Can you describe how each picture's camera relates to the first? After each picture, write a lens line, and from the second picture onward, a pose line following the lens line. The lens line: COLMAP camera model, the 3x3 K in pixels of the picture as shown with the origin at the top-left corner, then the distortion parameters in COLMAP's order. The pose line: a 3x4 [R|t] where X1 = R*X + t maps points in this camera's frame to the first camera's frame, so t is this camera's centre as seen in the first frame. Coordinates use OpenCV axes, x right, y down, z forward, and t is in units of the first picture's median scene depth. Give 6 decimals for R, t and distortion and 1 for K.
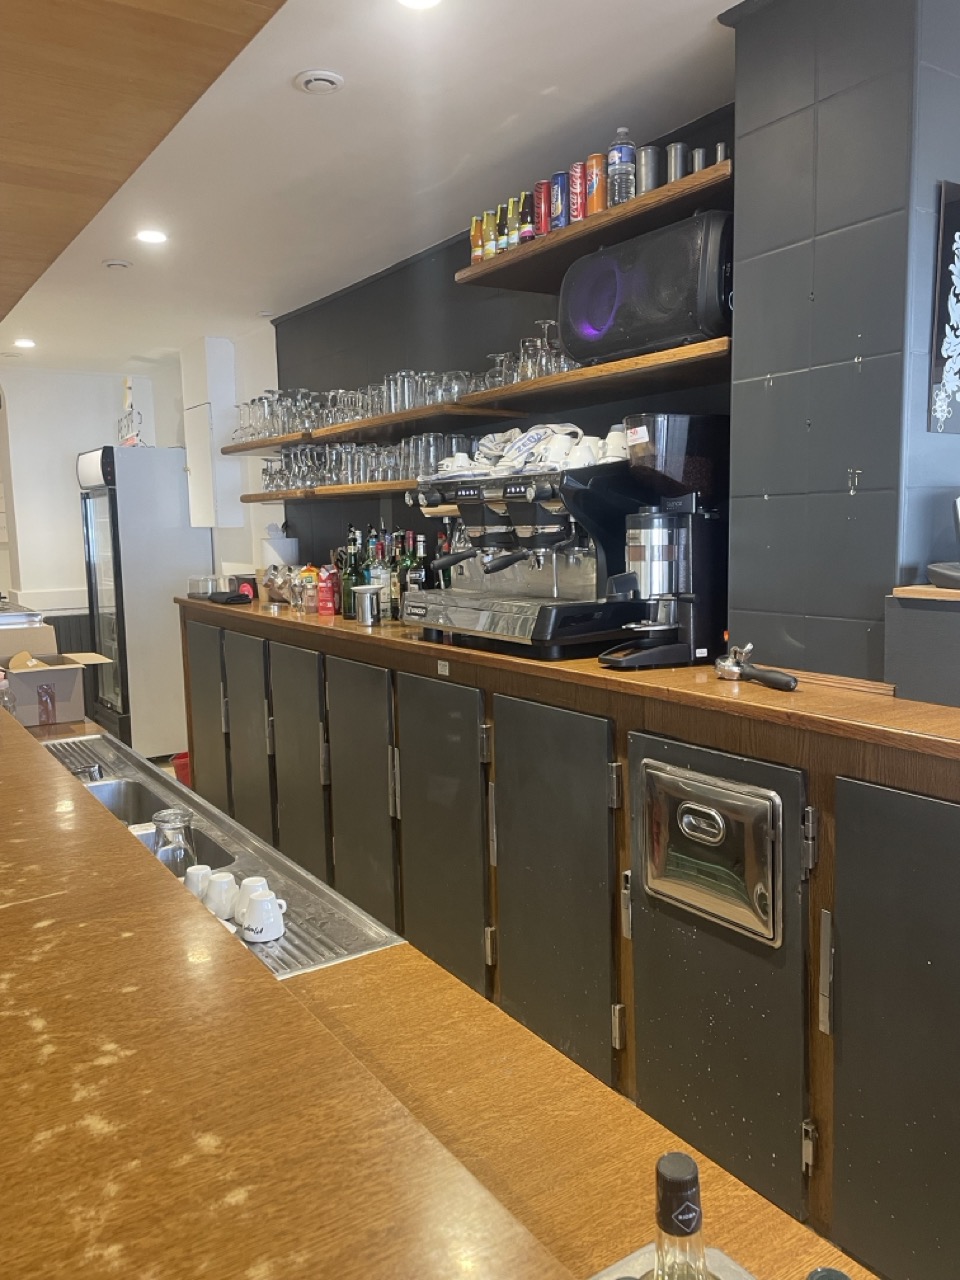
lens RADIAL K [[960.8, 0, 478.8], [0, 960.8, 640.4], [0, 0, 1]] dist [0.077199, -0.095483]
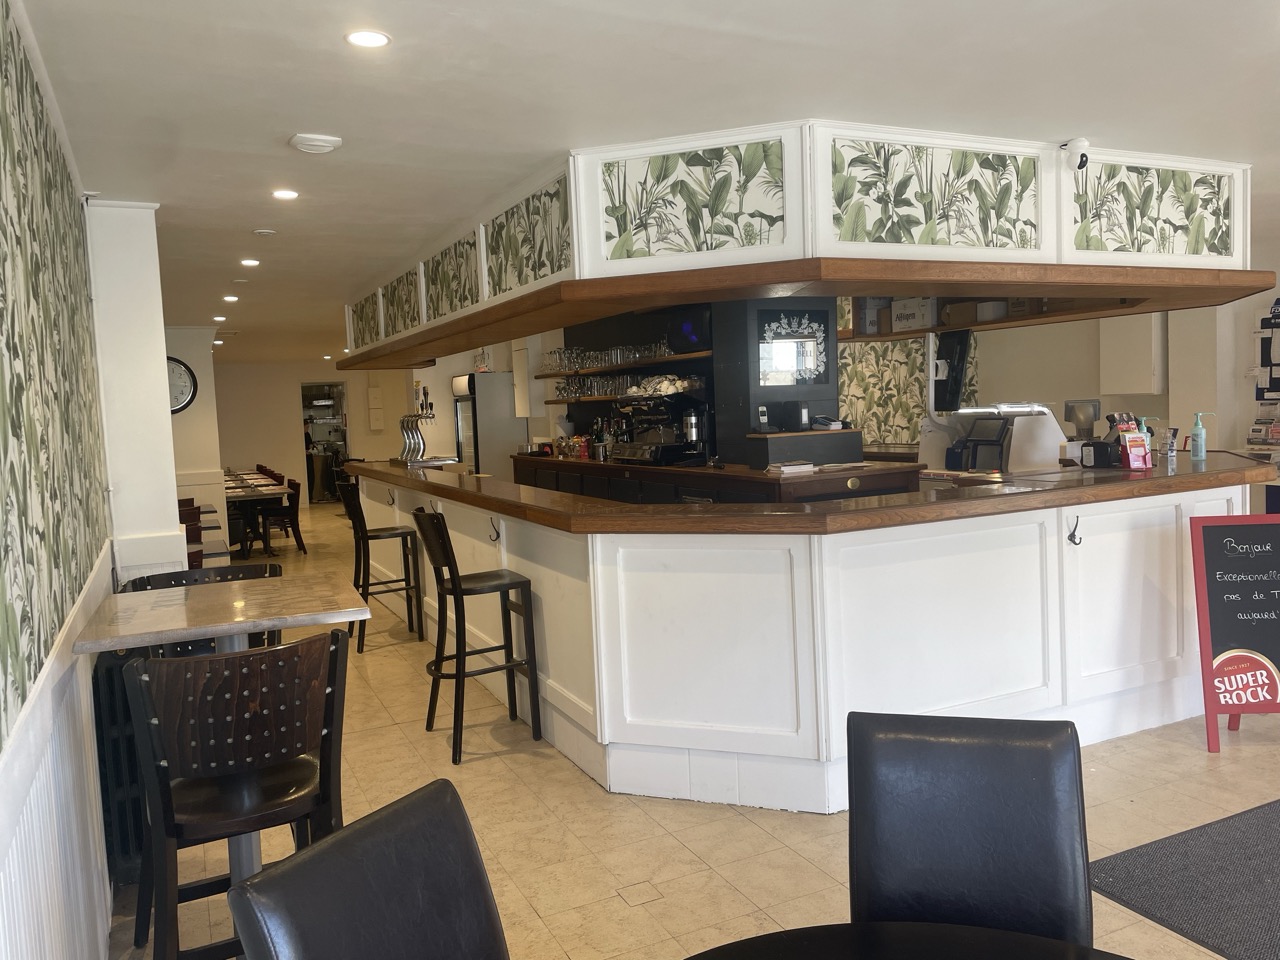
lens RADIAL K [[960.8, 0, 639.3], [0, 960.8, 478.0], [0, 0, 1]] dist [0.077199, -0.095483]
pose [[0.990645, -0.009038, -0.136162, 0.262478], [0.002658, 0.998893, -0.046964, 0.123195], [0.136436, 0.046163, 0.989573, -1.132857]]
